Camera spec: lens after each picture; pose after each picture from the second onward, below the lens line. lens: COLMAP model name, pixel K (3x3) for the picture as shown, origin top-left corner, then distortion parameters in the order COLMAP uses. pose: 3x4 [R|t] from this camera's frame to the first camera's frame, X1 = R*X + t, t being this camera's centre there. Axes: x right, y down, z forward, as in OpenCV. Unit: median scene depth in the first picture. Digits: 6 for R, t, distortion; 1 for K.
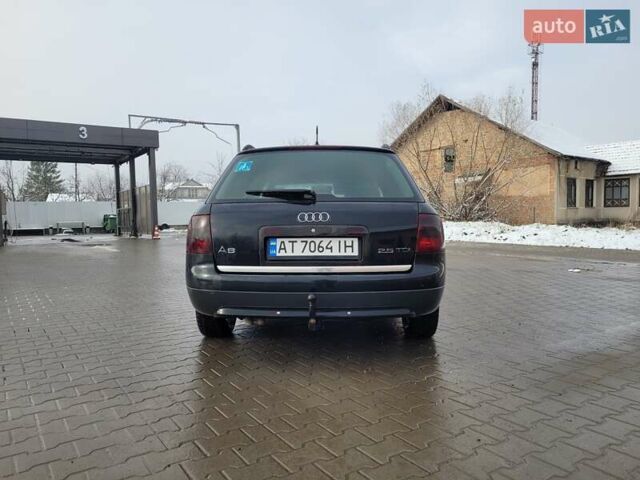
lens RADIAL K [[479.1, 0, 322.8], [0, 479.1, 244.3], [0, 0, 1]] dist [0.038210, -0.005301]
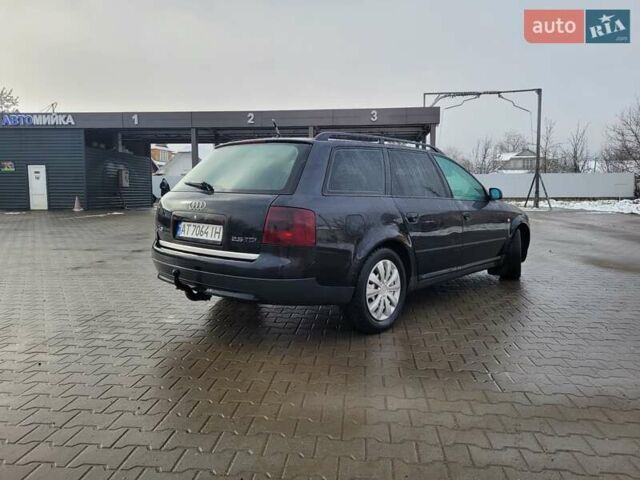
lens RADIAL K [[479.1, 0, 323.6], [0, 479.1, 237.1], [0, 0, 1]] dist [0.038210, -0.005301]
pose [[0.774711, 0.076732, -0.627642, 0.922921], [-0.048577, 0.996899, 0.061916, -0.064749], [0.630446, -0.017478, 0.776036, 0.265309]]
